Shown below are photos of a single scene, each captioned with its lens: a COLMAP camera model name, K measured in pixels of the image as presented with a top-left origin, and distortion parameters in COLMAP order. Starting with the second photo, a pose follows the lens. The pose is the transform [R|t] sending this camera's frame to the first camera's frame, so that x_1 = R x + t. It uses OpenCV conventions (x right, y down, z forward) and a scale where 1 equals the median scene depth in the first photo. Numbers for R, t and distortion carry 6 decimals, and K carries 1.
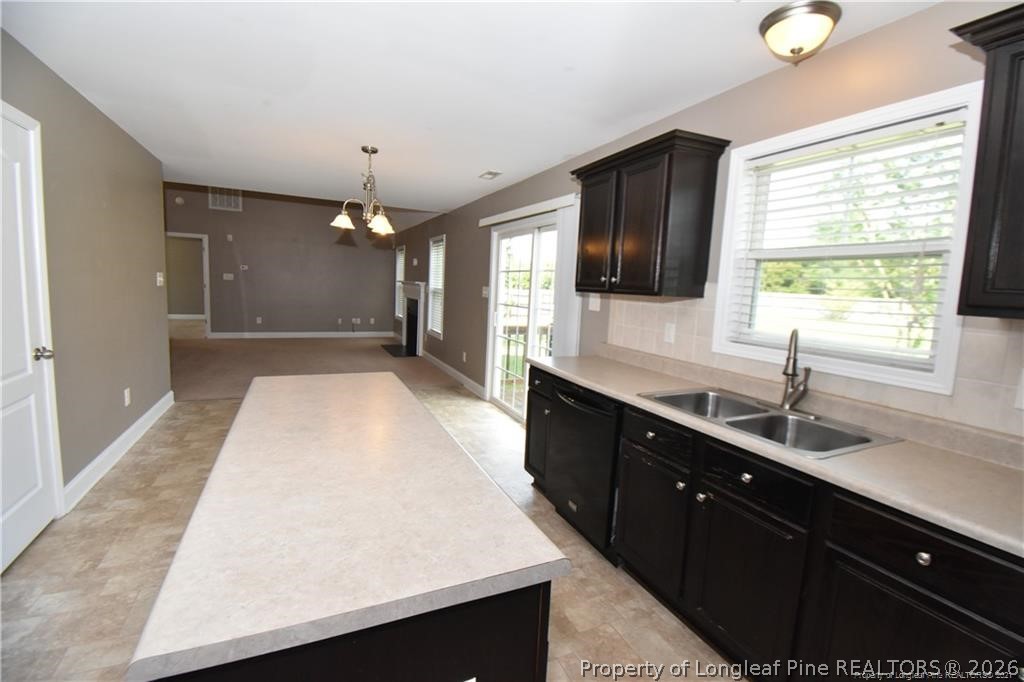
lens RADIAL K [[449.7, 0, 510.3], [0, 449.7, 336.2], [0, 0, 1]] dist [0.001793, -0.001102]
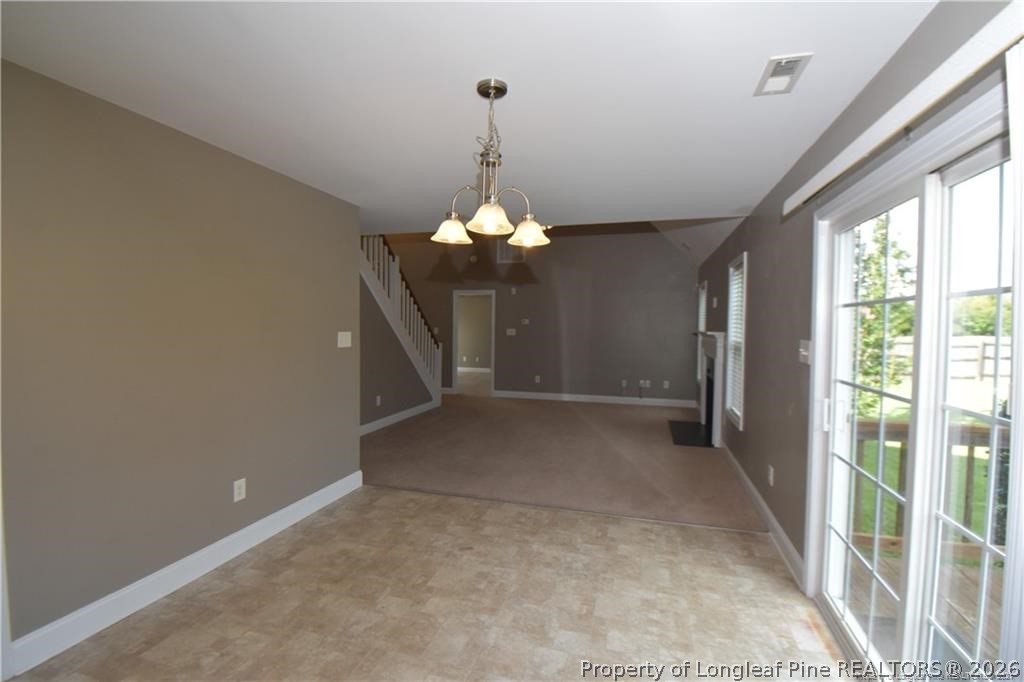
lens RADIAL K [[466.6, 0, 512.0], [0, 466.6, 341.0], [0, 0, 1]] dist [0.031479, -0.029376]
pose [[0.745385, -0.014333, -0.666480, 0.044203], [-0.051939, 0.995481, -0.079496, -0.058204], [0.664608, 0.093871, 0.741272, 0.454114]]
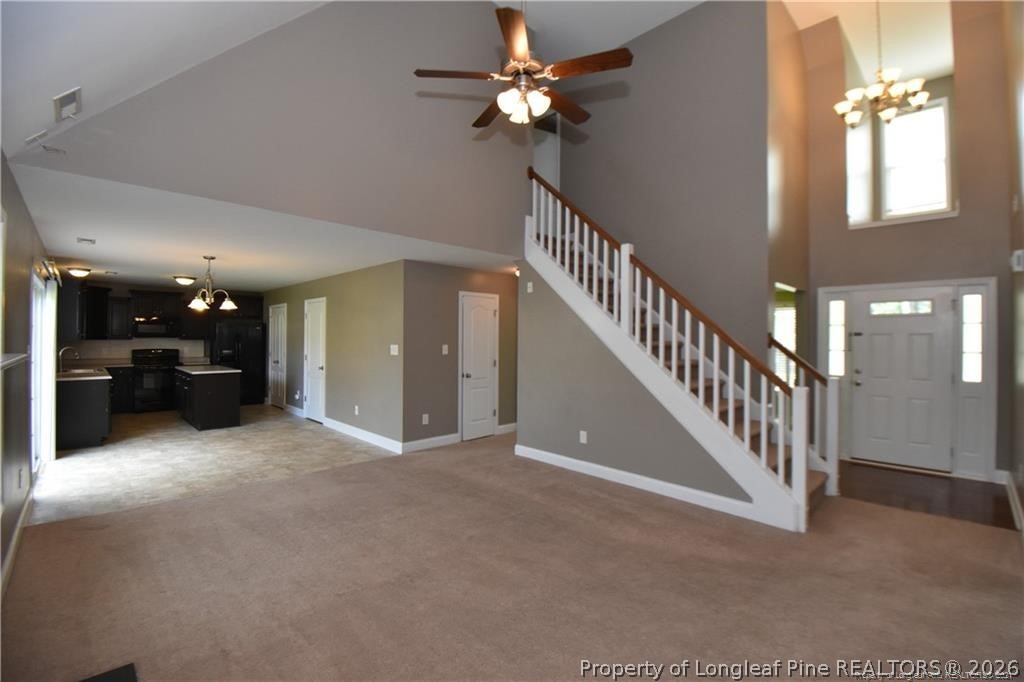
lens RADIAL K [[449.7, 0, 510.3], [0, 449.7, 336.2], [0, 0, 1]] dist [0.001793, -0.001102]
pose [[-0.949635, -0.045813, -0.309990, -0.487623], [-0.078485, 0.992497, 0.093755, -0.236817], [0.303369, 0.113363, -0.946106, 1.743281]]
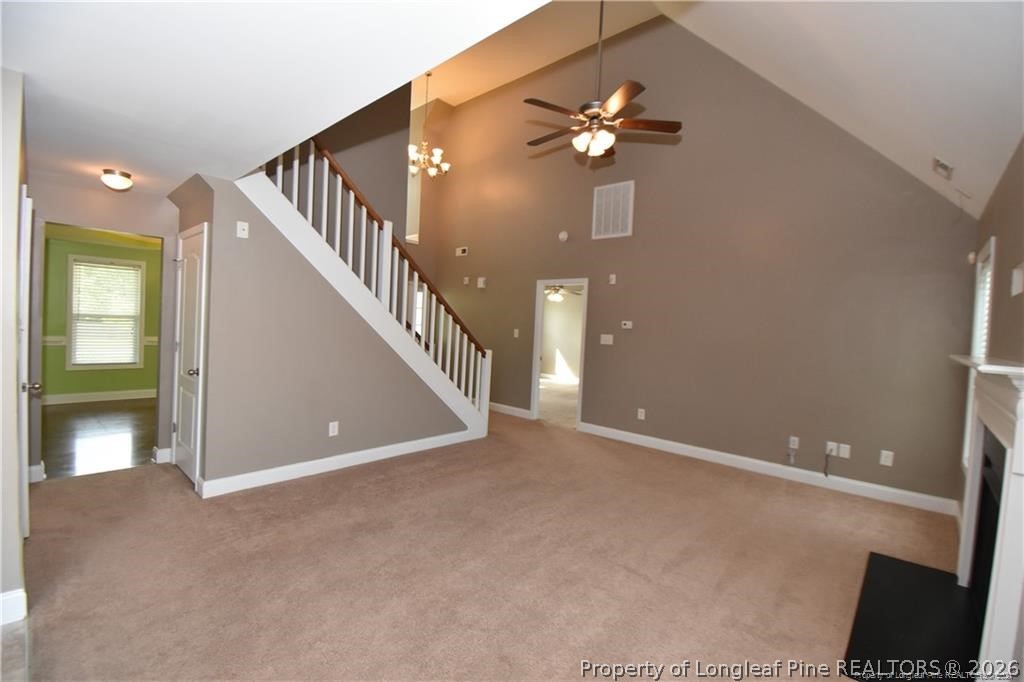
lens RADIAL K [[449.7, 0, 510.3], [0, 449.7, 336.2], [0, 0, 1]] dist [0.001793, -0.001102]
pose [[0.377985, -0.000255, -0.925812, -0.142044], [-0.136560, 0.989046, -0.056026, -0.134155], [0.915685, 0.147606, 0.373810, 1.037701]]
